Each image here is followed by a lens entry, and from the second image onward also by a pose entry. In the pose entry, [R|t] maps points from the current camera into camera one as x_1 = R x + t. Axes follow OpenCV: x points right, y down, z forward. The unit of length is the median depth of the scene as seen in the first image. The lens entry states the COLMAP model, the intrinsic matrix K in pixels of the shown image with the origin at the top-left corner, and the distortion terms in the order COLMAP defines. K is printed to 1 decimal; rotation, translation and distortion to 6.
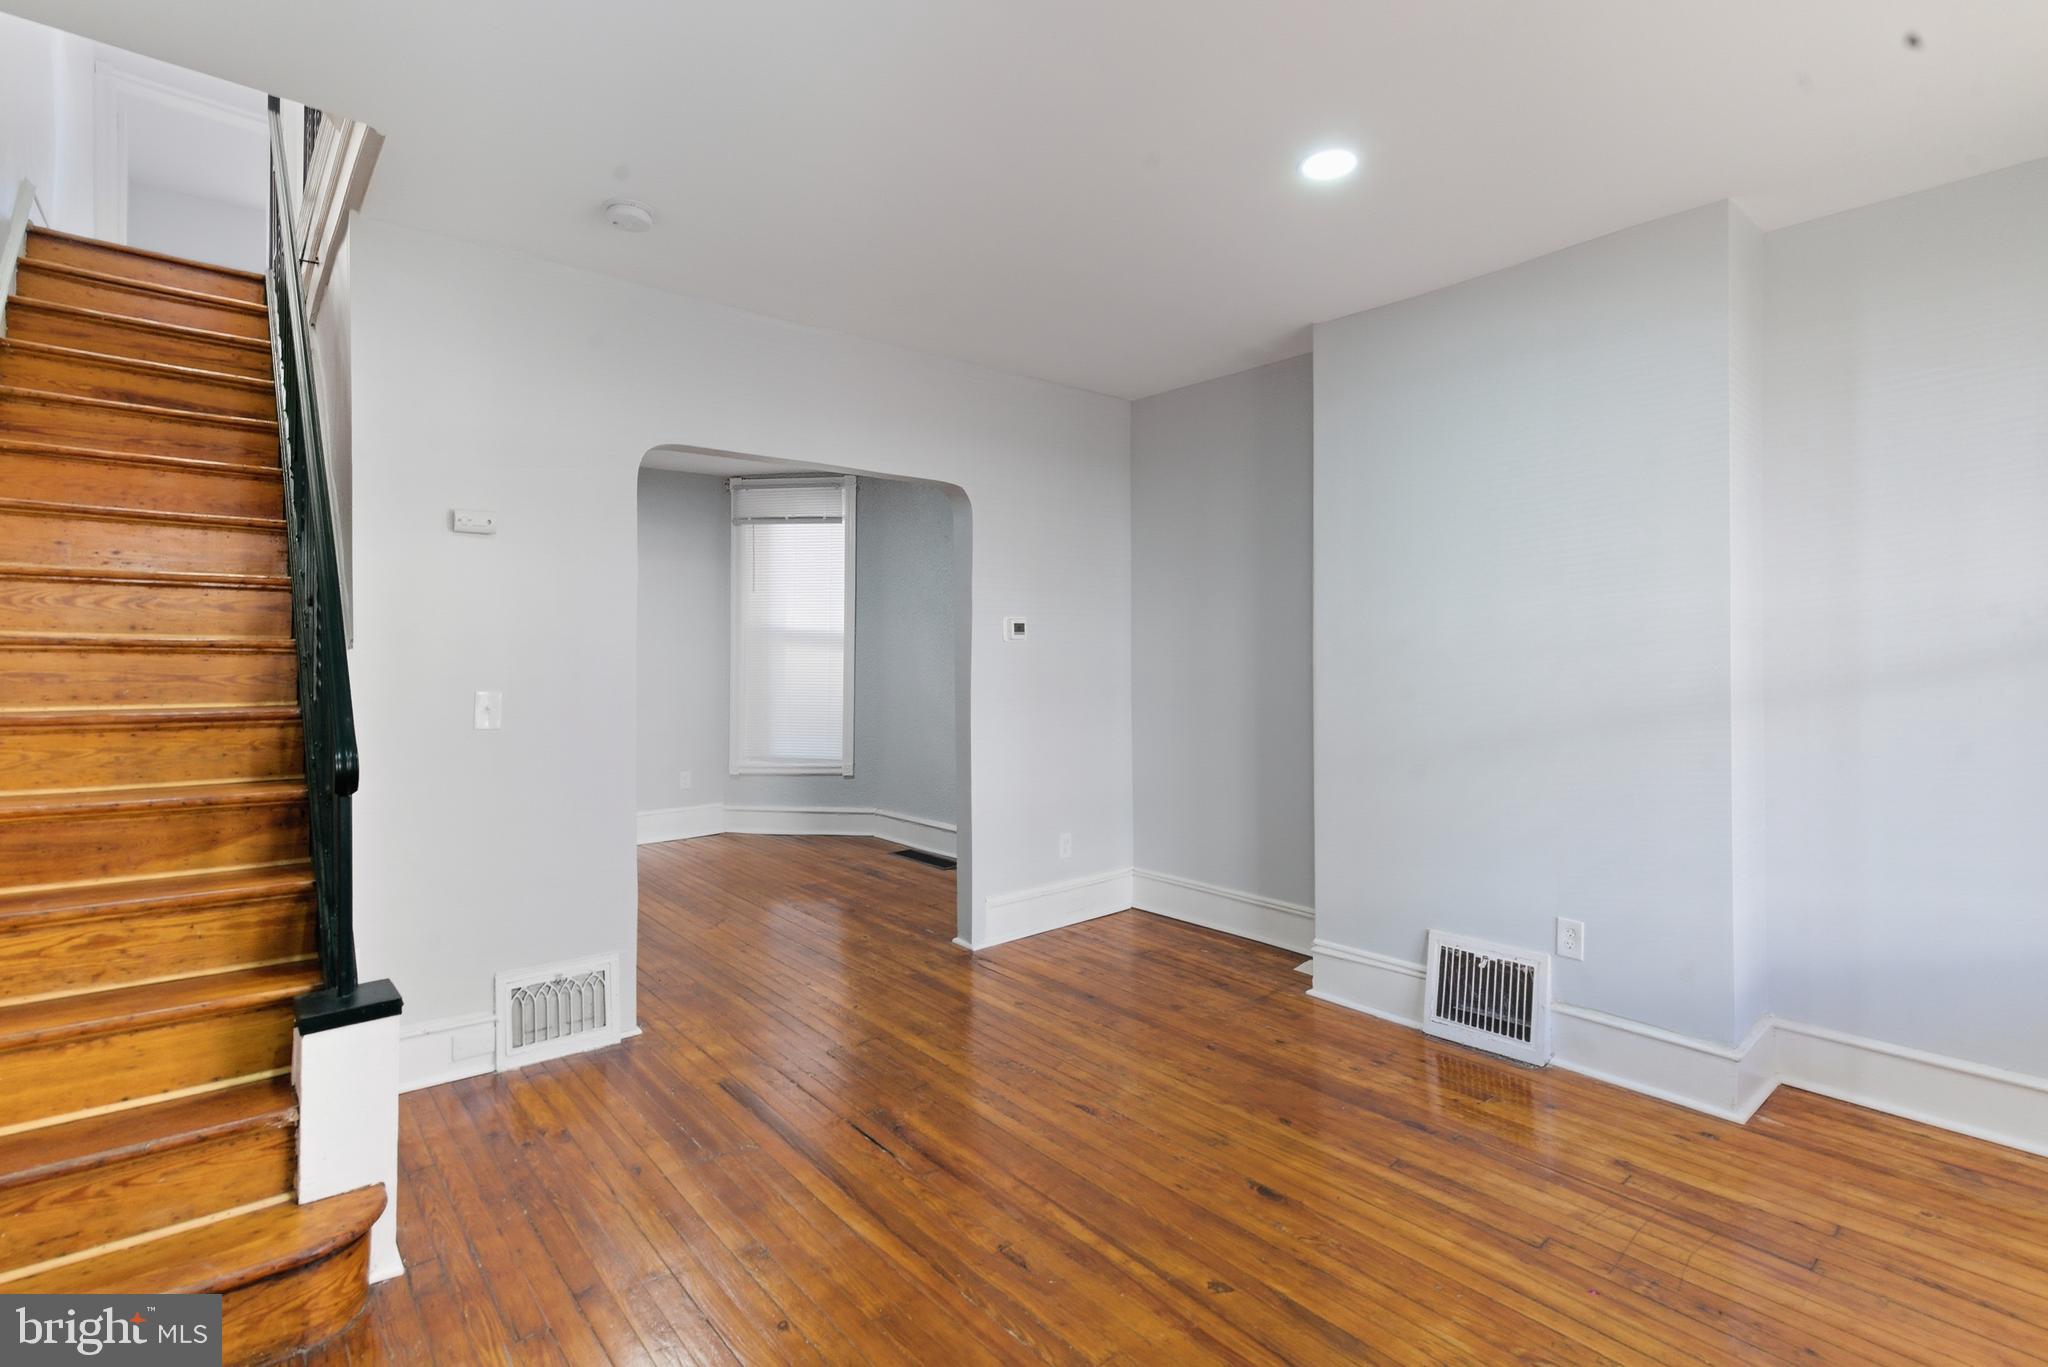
lens RADIAL K [[954.6, 0, 1029.7], [0, 954.6, 663.8], [0, 0, 1]] dist [0.003666, -0.000612]
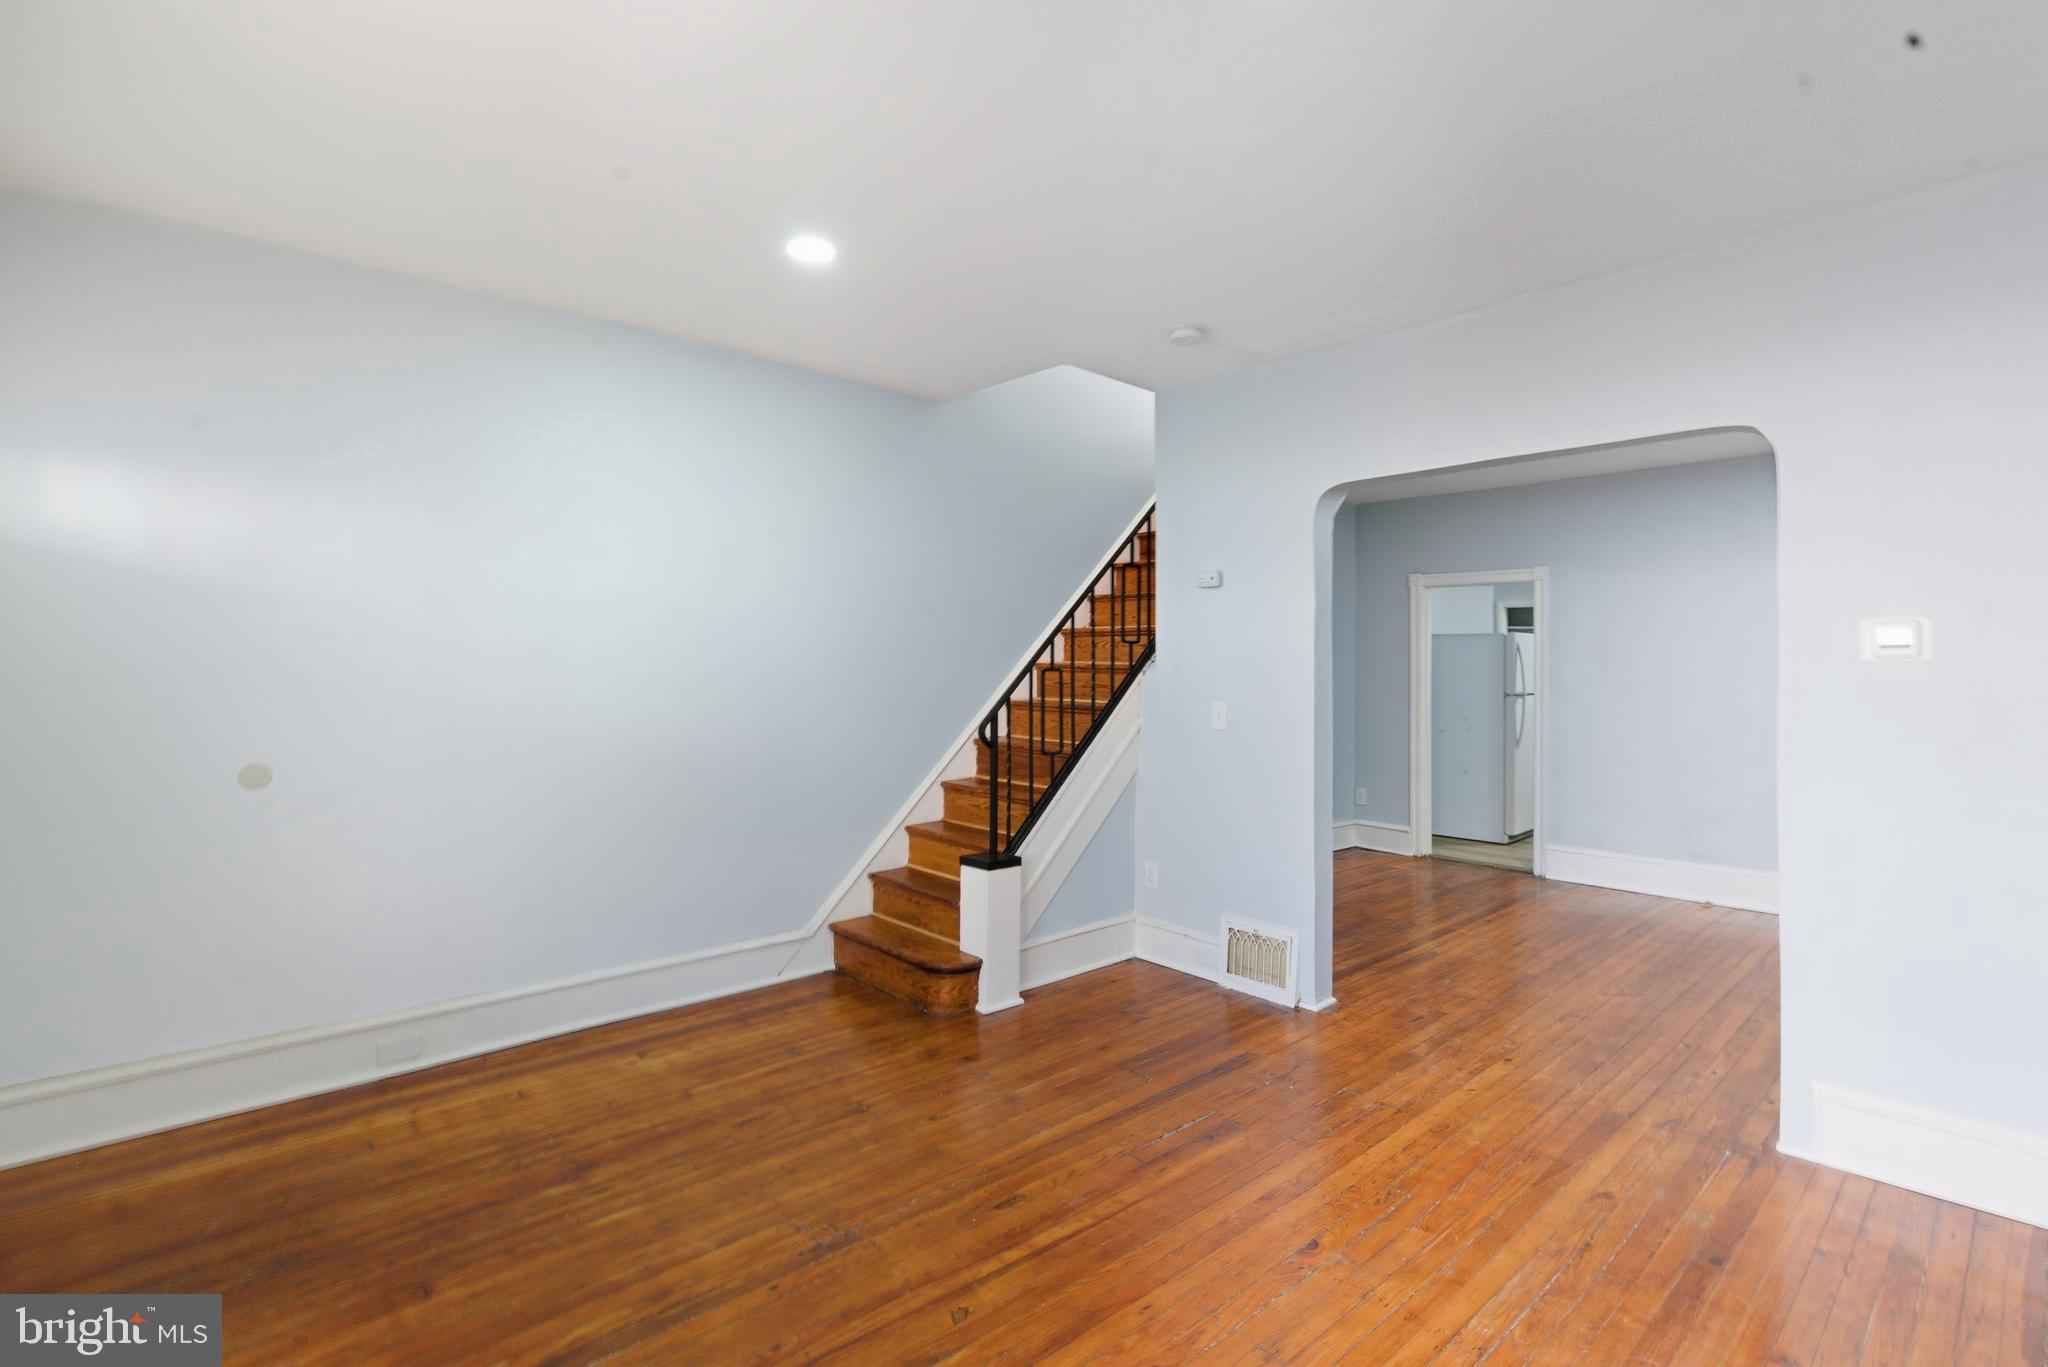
lens RADIAL K [[954.6, 0, 1028.1], [0, 954.6, 666.7], [0, 0, 1]] dist [0.003666, -0.000612]
pose [[0.047354, -0.003326, -0.998873, 0.749047], [-0.018867, 0.999813, -0.004224, -0.009730], [0.998700, 0.019046, 0.047282, 0.635416]]
